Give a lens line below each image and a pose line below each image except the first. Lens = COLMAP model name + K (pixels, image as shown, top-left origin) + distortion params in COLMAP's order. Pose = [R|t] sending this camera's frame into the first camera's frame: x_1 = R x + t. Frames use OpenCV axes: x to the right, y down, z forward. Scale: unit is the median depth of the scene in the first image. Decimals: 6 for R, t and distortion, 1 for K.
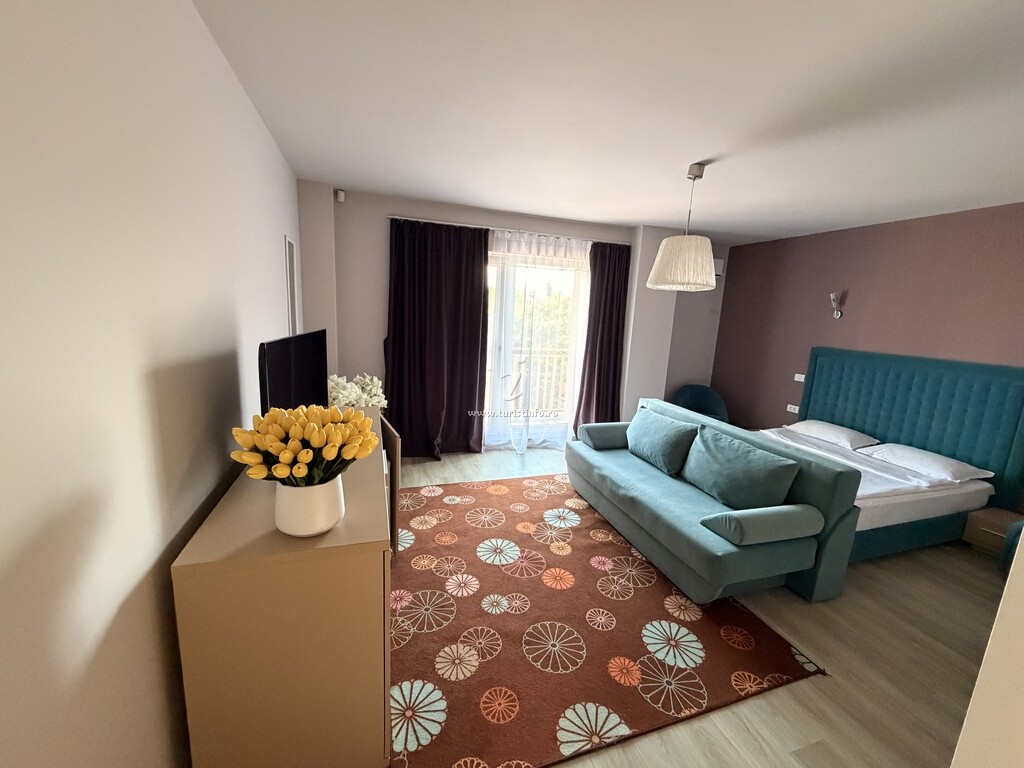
lens RADIAL K [[410.5, 0, 506.7], [0, 410.5, 384.6], [0, 0, 1]] dist [-0.002508, 0.000583]
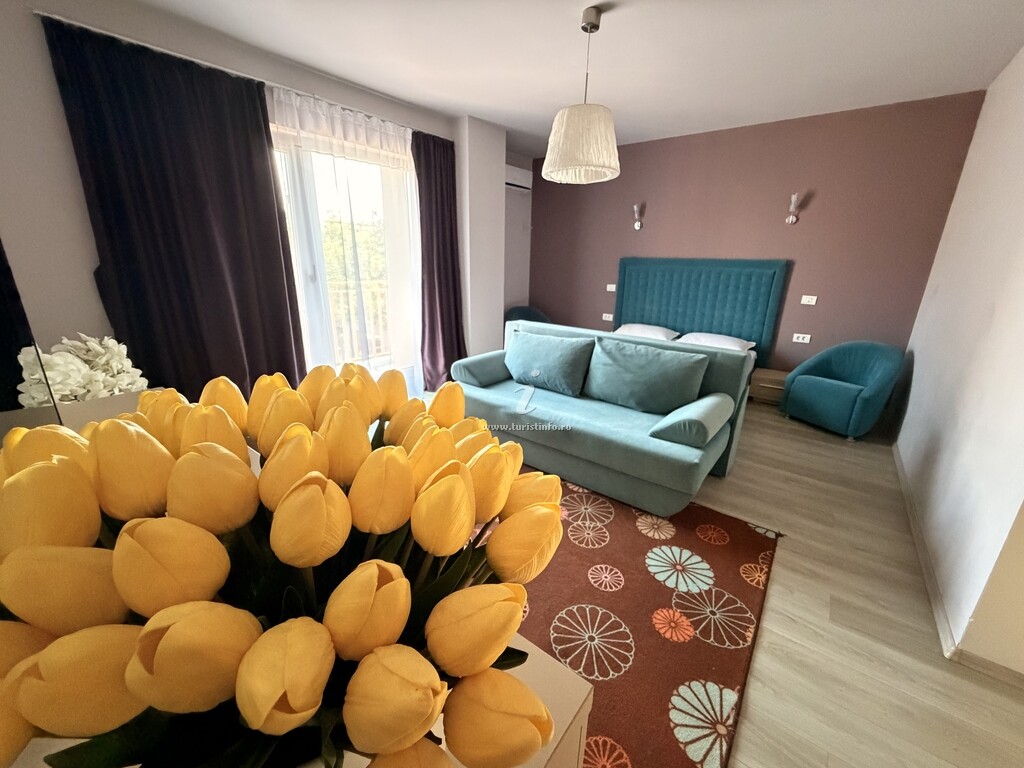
lens RADIAL K [[410.5, 0, 509.6], [0, 410.5, 385.6], [0, 0, 1]] dist [-0.002508, 0.000583]
pose [[0.831824, -0.201800, 0.517055, -0.209403], [0.126575, 0.975986, 0.177284, 0.014871], [-0.540415, -0.082022, 0.837391, 0.324790]]
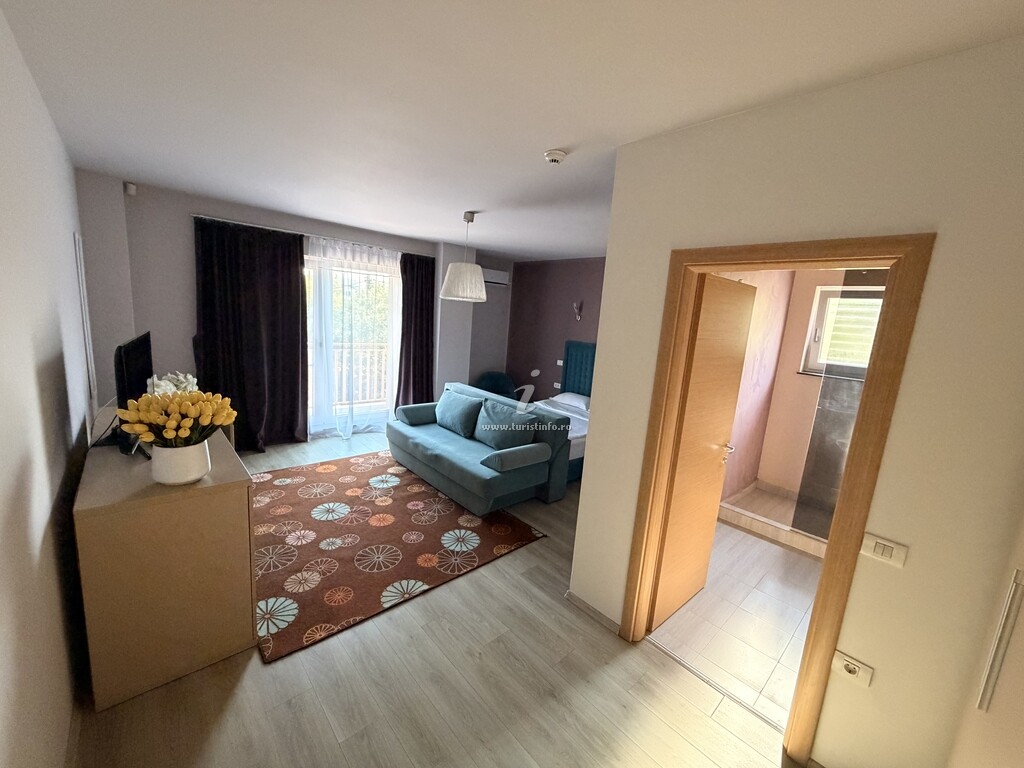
lens RADIAL K [[410.5, 0, 510.5], [0, 410.5, 385.4], [0, 0, 1]] dist [-0.002508, 0.000583]
pose [[0.912165, -0.053309, 0.406341, -0.007783], [0.045763, 0.998552, 0.028274, 0.019016], [-0.407260, -0.007195, 0.913284, -0.310188]]
